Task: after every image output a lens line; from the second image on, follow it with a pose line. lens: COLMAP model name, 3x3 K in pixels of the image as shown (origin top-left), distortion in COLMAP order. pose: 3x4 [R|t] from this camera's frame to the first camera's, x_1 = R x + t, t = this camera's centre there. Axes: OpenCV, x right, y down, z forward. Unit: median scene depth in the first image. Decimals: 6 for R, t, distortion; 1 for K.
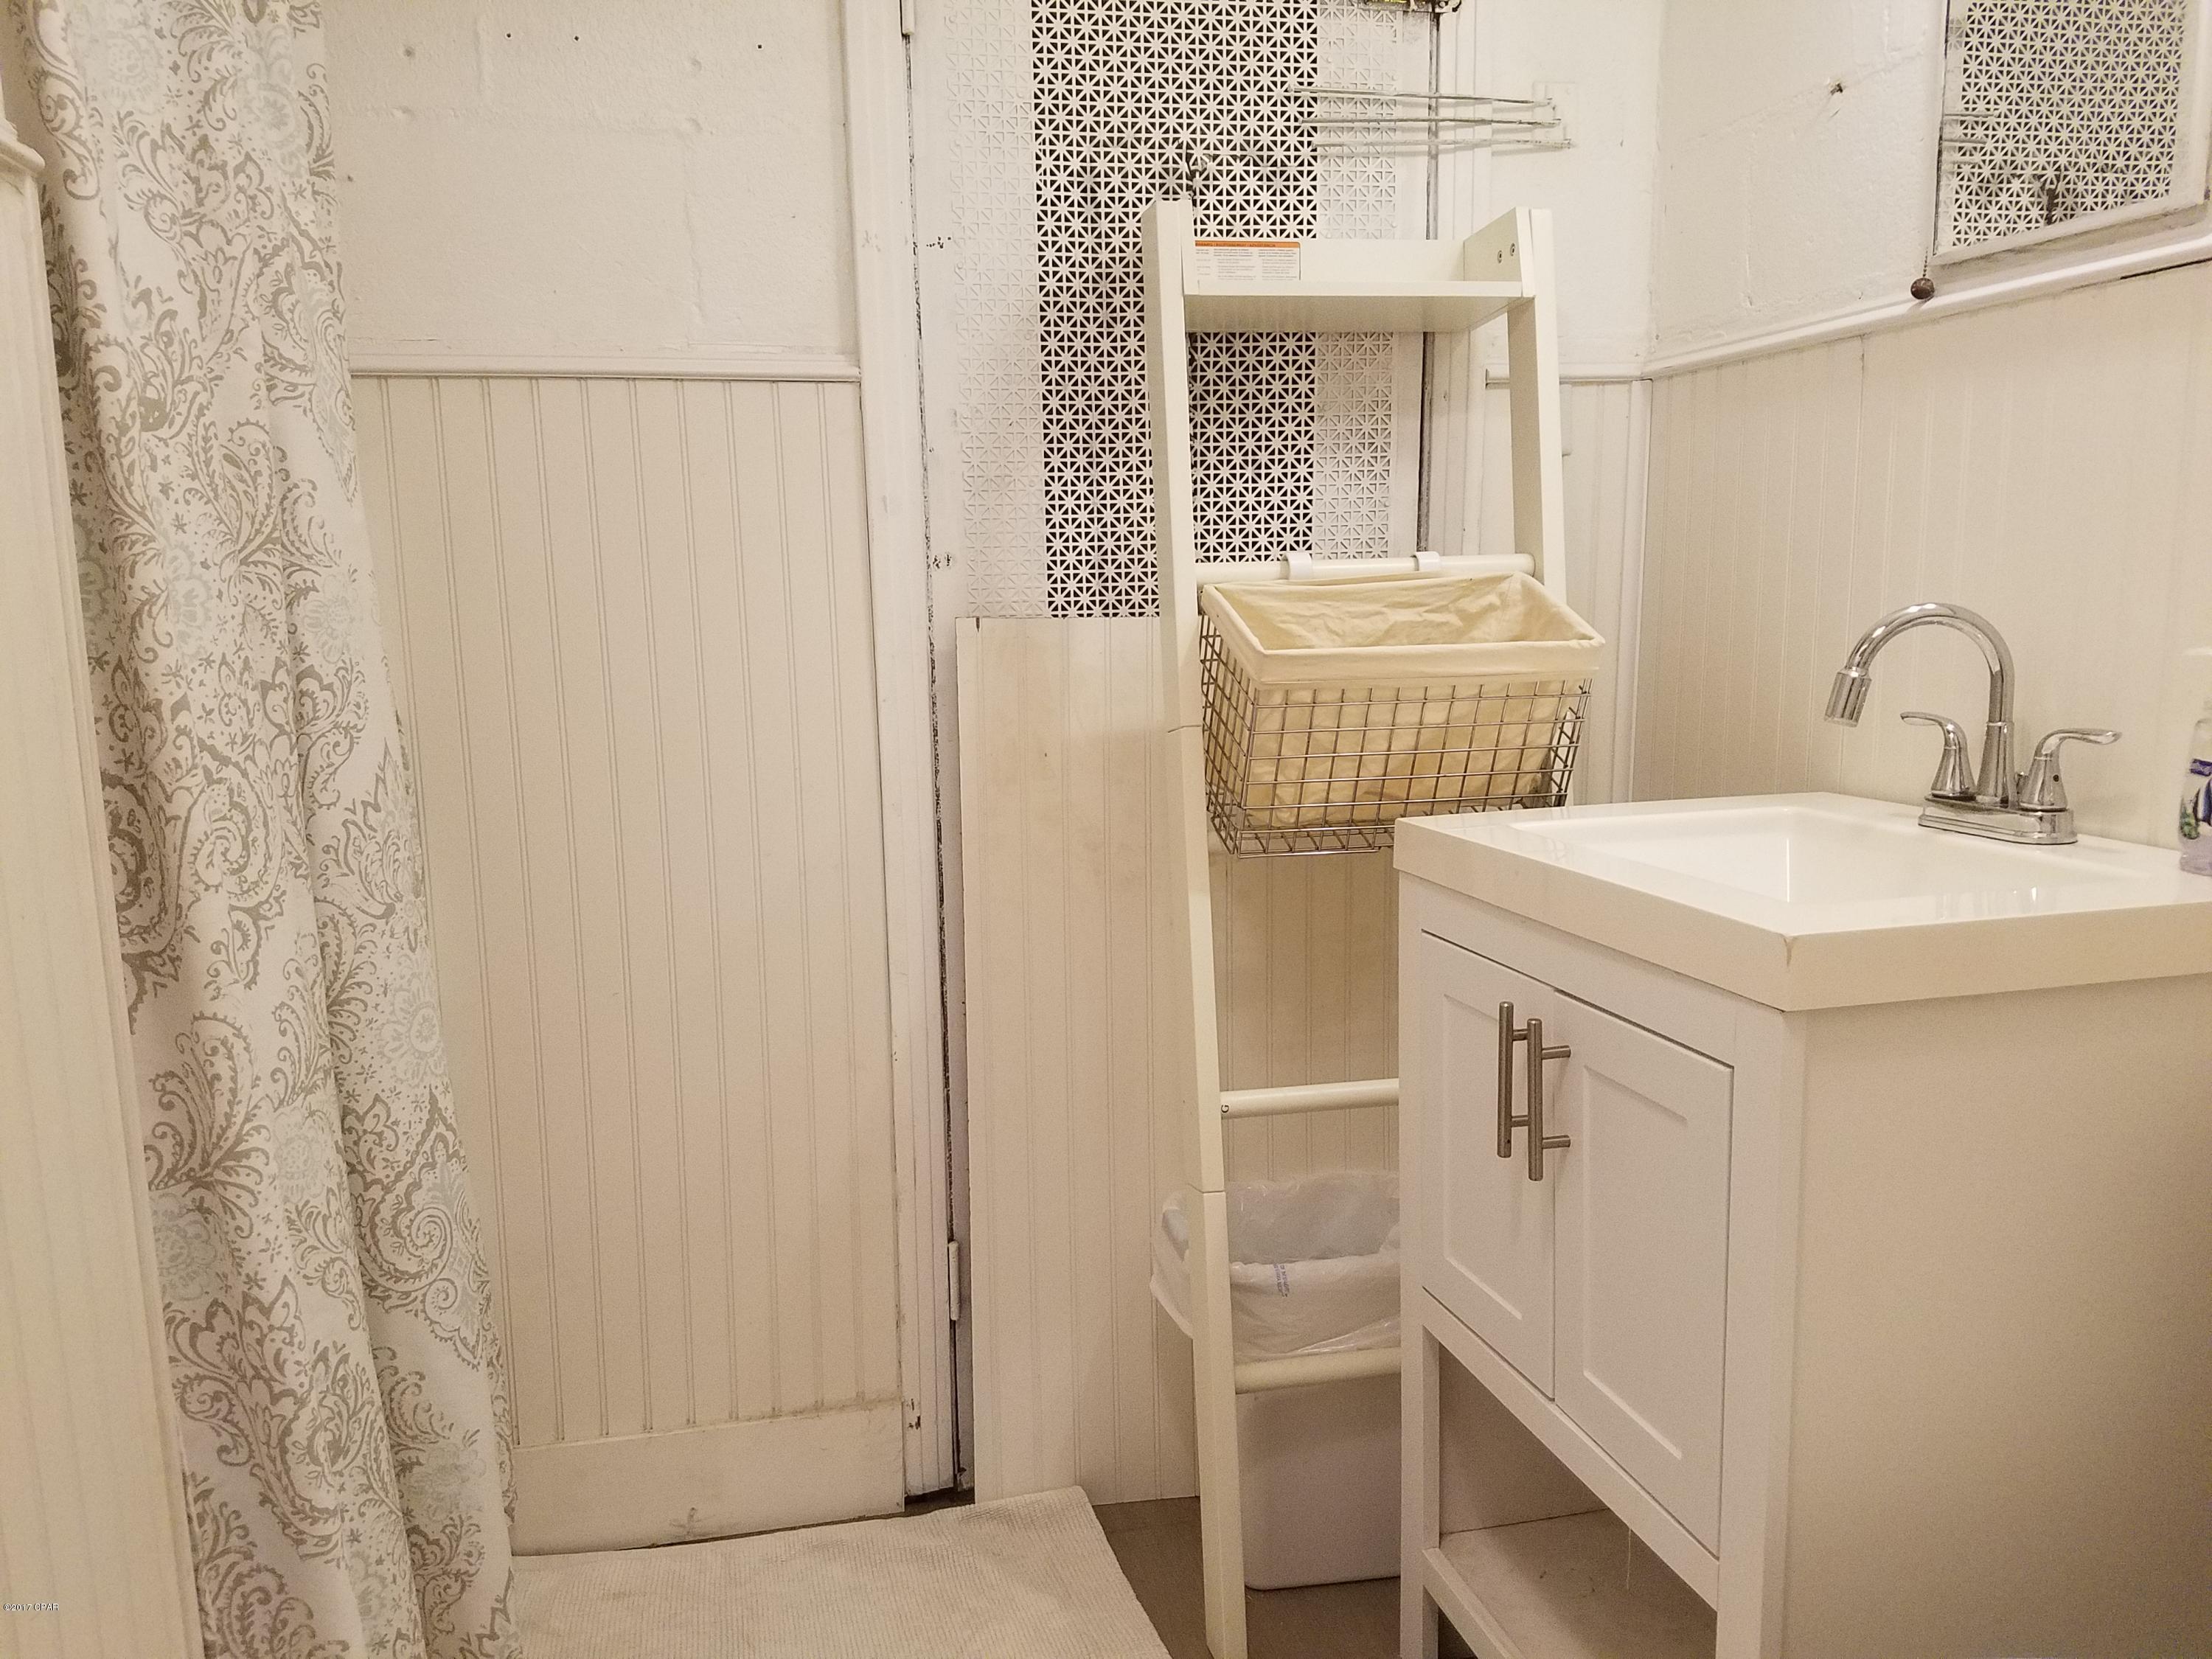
lens RADIAL K [[1683.5, 0, 1075.5], [0, 1683.5, 877.3], [0, 0, 1]] dist [0.219535, -0.377152]
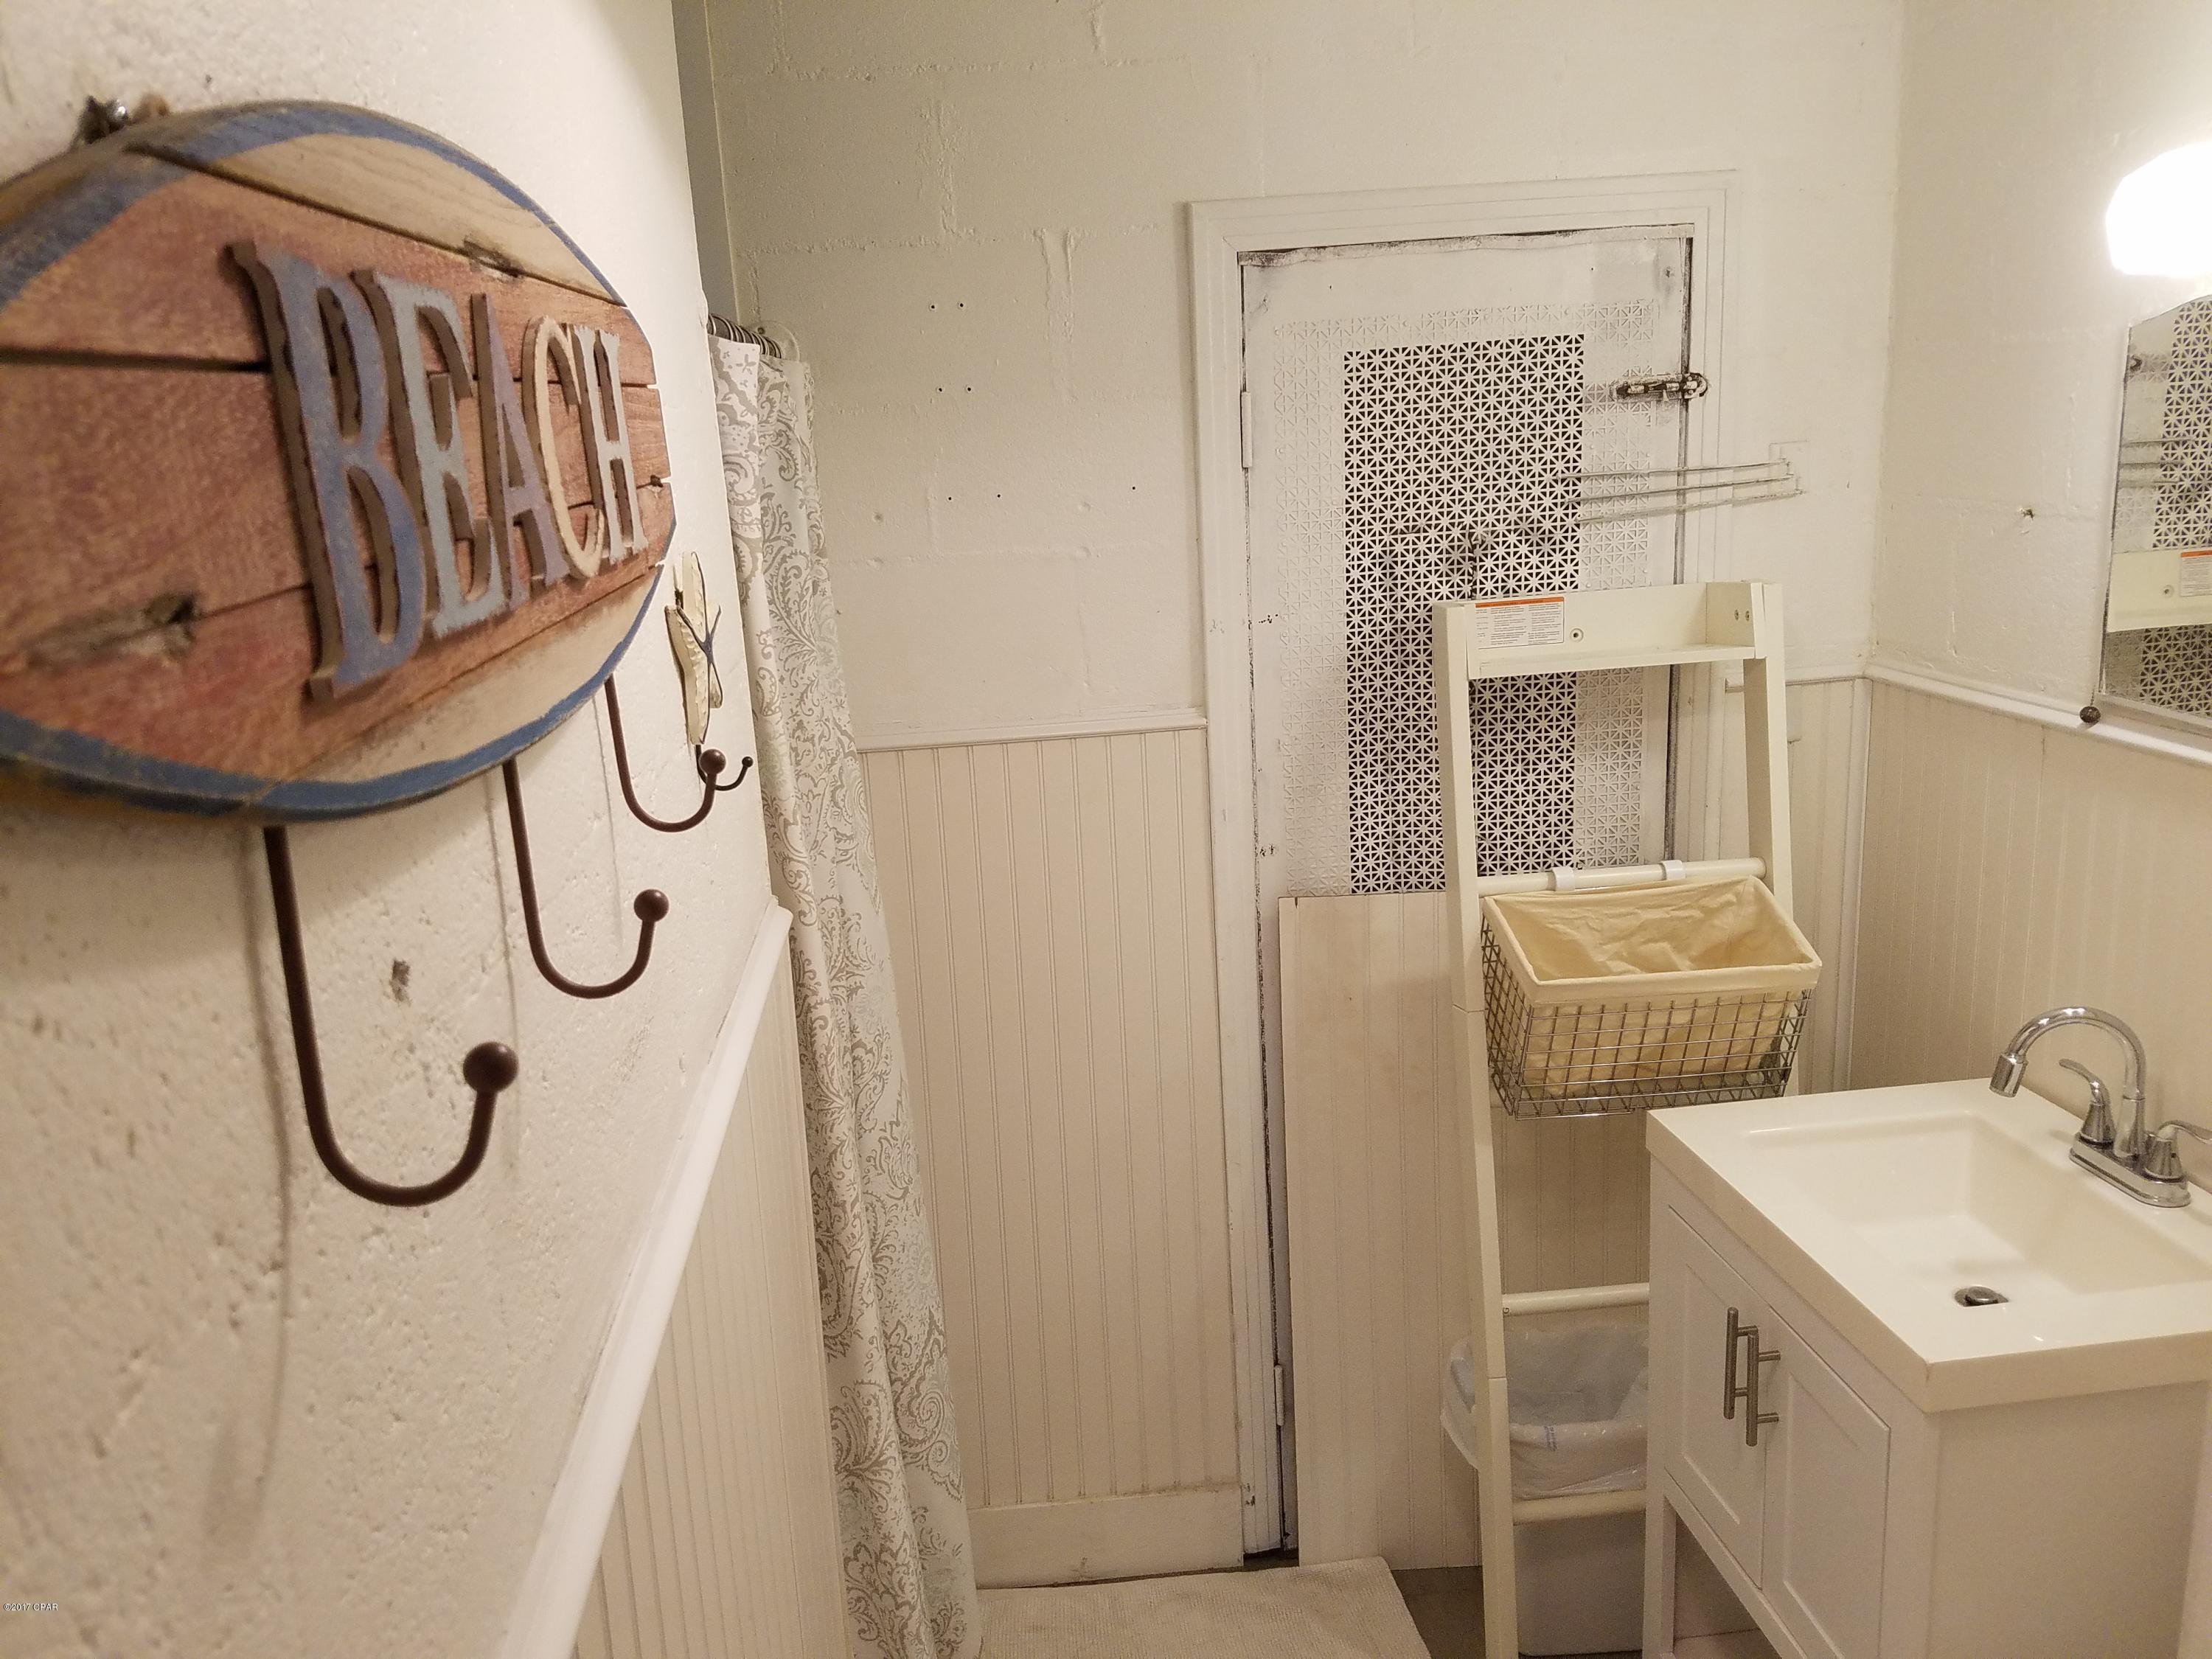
lens RADIAL K [[1732.8, 0, 1045.6], [0, 1732.8, 801.6], [0, 0, 1]] dist [0.260135, -0.521234]
pose [[0.990124, -0.003287, -0.140159, -0.060818], [0.014532, 0.996746, 0.079283, -0.331945], [0.139443, -0.080536, 0.986950, -0.313913]]
